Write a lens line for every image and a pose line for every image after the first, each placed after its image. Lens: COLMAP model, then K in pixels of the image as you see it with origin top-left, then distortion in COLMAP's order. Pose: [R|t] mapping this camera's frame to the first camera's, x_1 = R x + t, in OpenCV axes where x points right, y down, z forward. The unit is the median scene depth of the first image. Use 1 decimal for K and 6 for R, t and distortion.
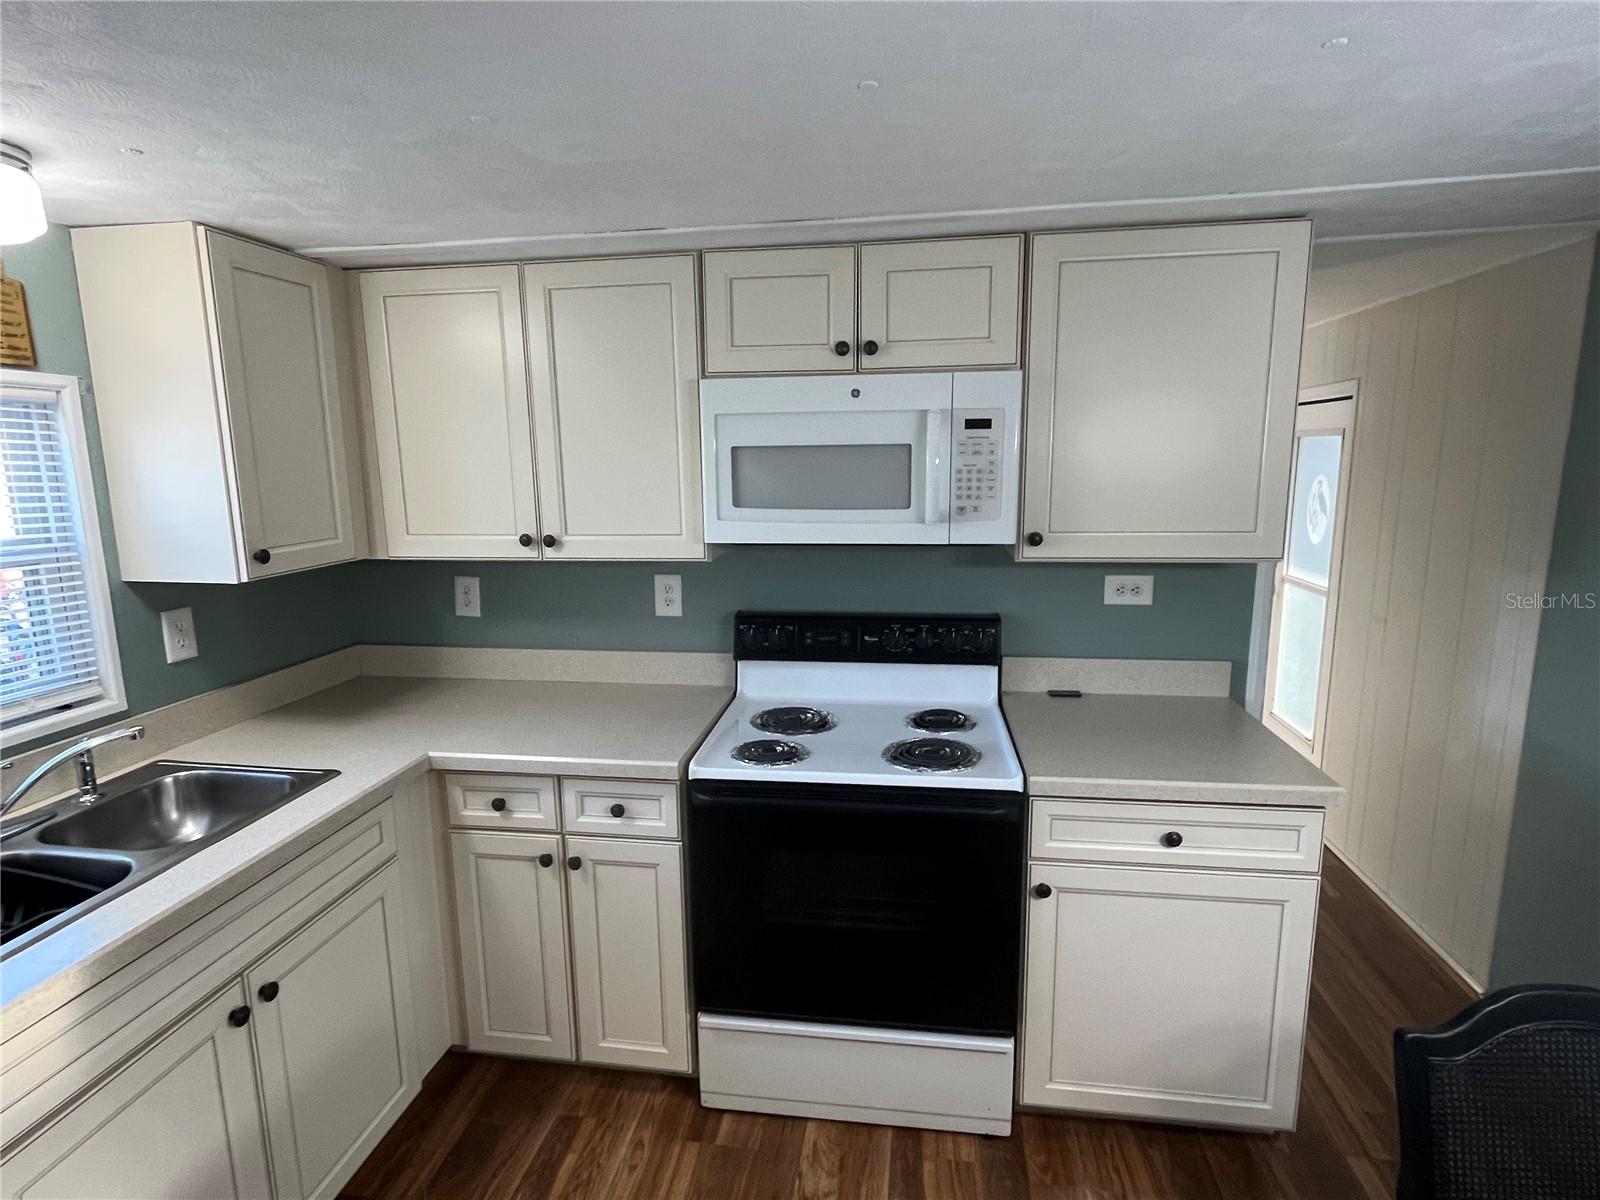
lens RADIAL K [[823.9, 0, 791.6], [0, 823.9, 600.4], [0, 0, 1]] dist [-0.000971, -0.002933]
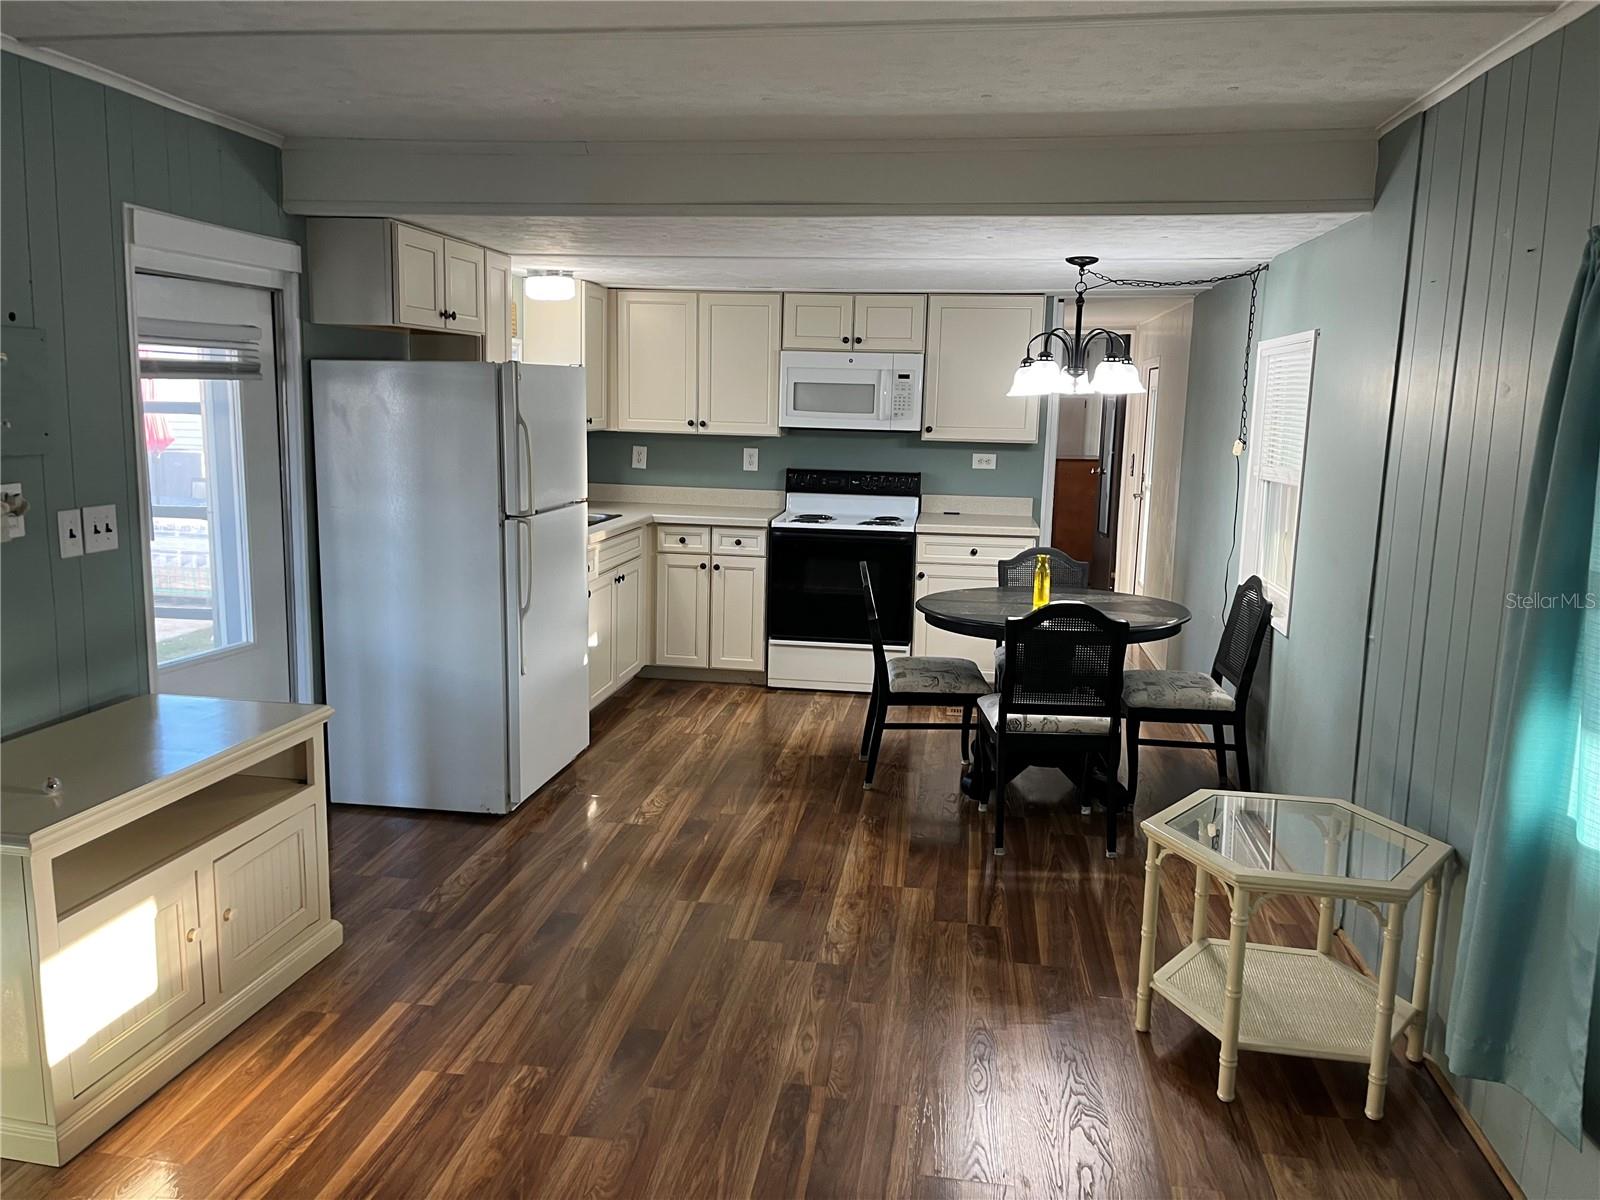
lens RADIAL K [[1206.0, 0, 796.9], [0, 1206.0, 607.0], [0, 0, 1]] dist [0.028656, -0.003577]
pose [[0.999132, 0.038266, 0.016433, -0.097645], [-0.038211, 0.999263, -0.003633, 0.434860], [-0.016560, 0.003002, 0.999858, -2.274286]]
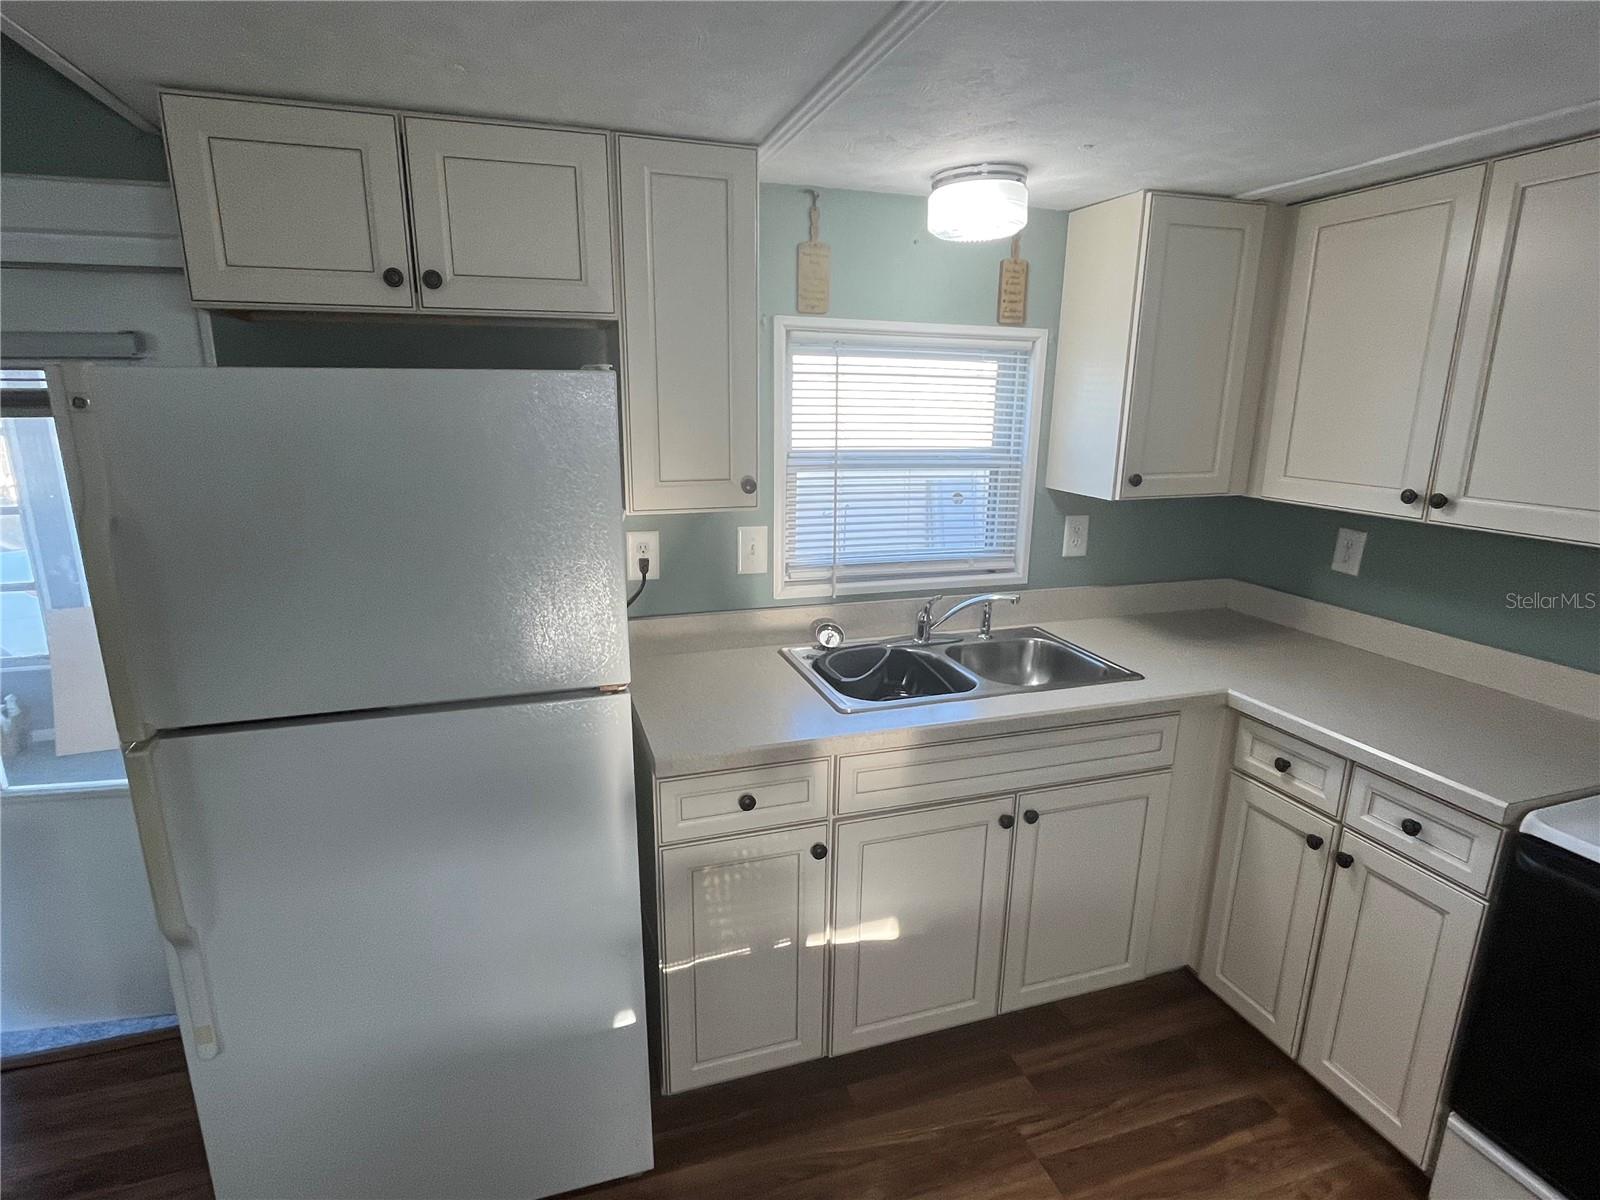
lens RADIAL K [[823.9, 0, 792.8], [0, 823.9, 600.2], [0, 0, 1]] dist [-0.000971, -0.002933]
pose [[0.452639, 0.233266, -0.860642, 0.171104], [-0.169701, 0.970072, 0.173675, -0.008632], [0.875397, 0.067440, 0.478677, 0.028900]]
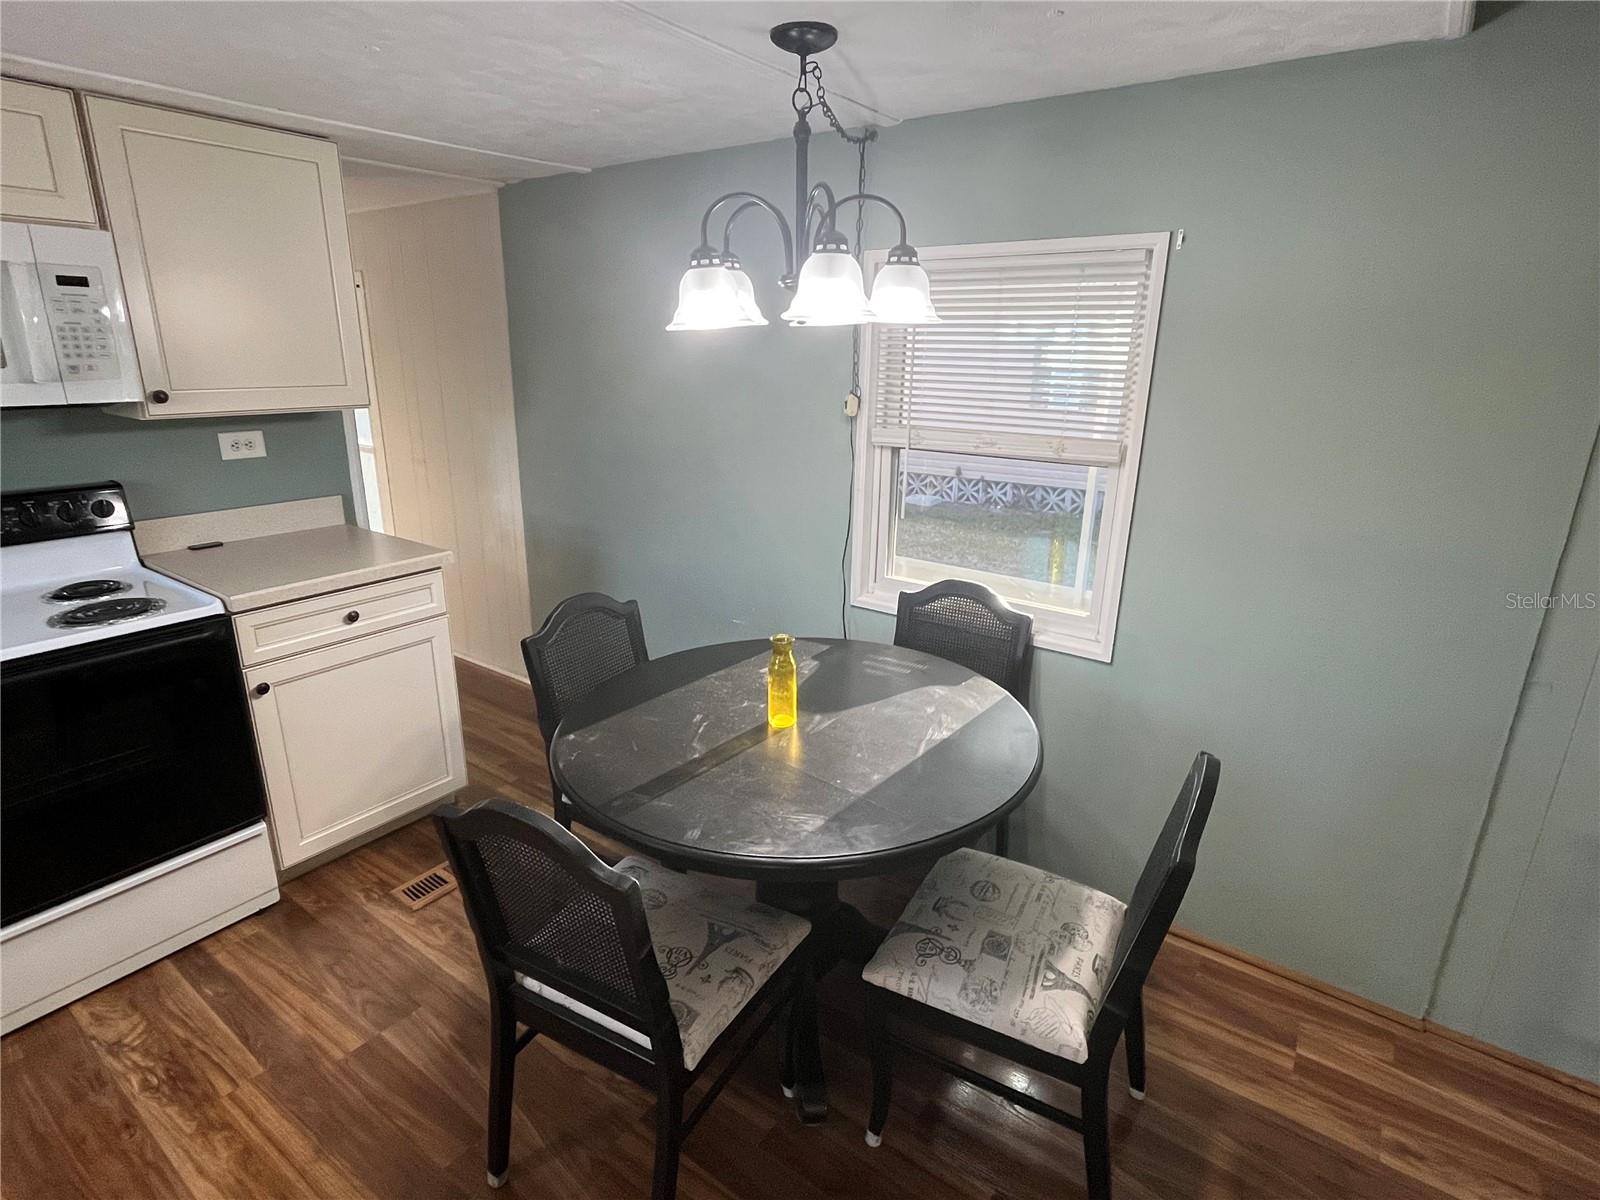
lens RADIAL K [[823.9, 0, 788.0], [0, 823.9, 599.1], [0, 0, 1]] dist [-0.000971, -0.002933]
pose [[0.458300, -0.239493, 0.855923, -0.319732], [0.132292, 0.970666, 0.200764, 0.076958], [-0.878897, 0.021222, 0.476539, -0.240513]]
